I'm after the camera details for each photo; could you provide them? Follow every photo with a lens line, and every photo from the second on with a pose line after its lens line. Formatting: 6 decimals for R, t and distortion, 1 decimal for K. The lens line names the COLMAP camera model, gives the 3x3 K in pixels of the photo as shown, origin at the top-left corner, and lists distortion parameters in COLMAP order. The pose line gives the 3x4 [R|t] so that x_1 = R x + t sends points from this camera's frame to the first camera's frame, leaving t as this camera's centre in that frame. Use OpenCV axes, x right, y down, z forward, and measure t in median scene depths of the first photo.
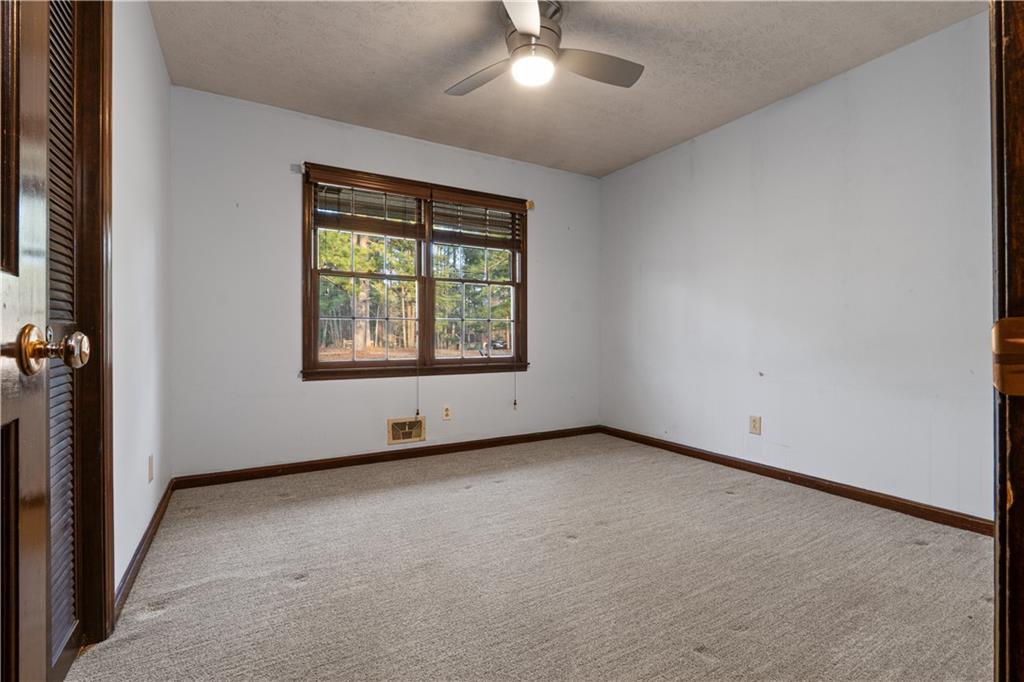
lens RADIAL K [[474.9, 0, 515.9], [0, 474.9, 337.7], [0, 0, 1]] dist [-0.014087, 0.002252]
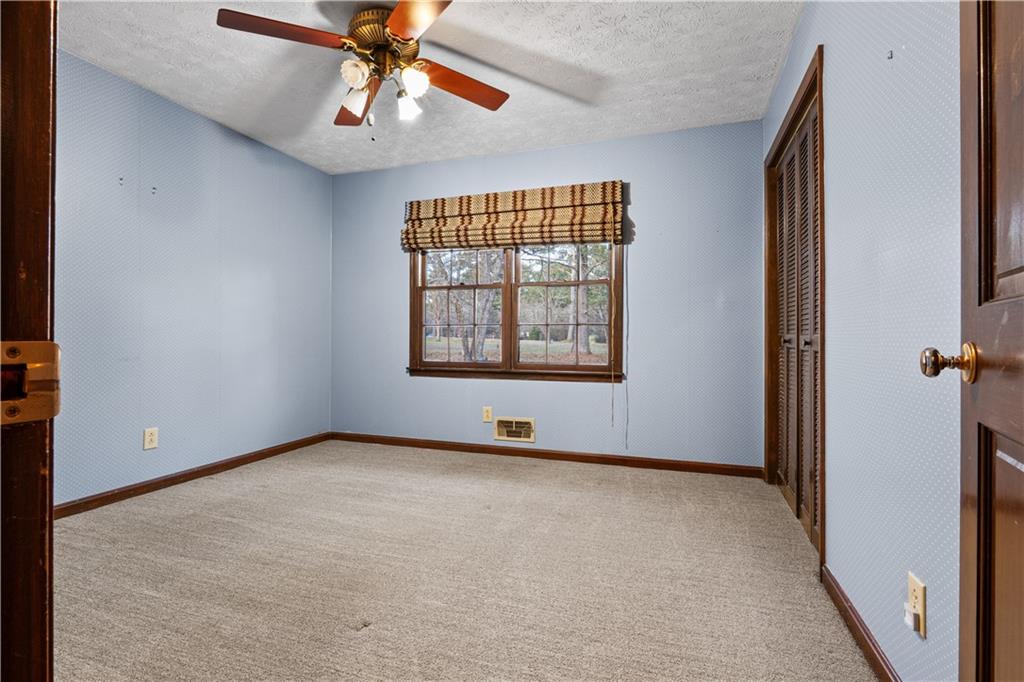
lens RADIAL K [[474.9, 0, 513.2], [0, 474.9, 335.6], [0, 0, 1]] dist [-0.014087, 0.002252]
pose [[0.650374, 0.003243, -0.759608, 0.588427], [-0.008428, 0.999960, -0.002947, -0.011546], [0.759568, 0.008319, 0.650375, 0.312052]]
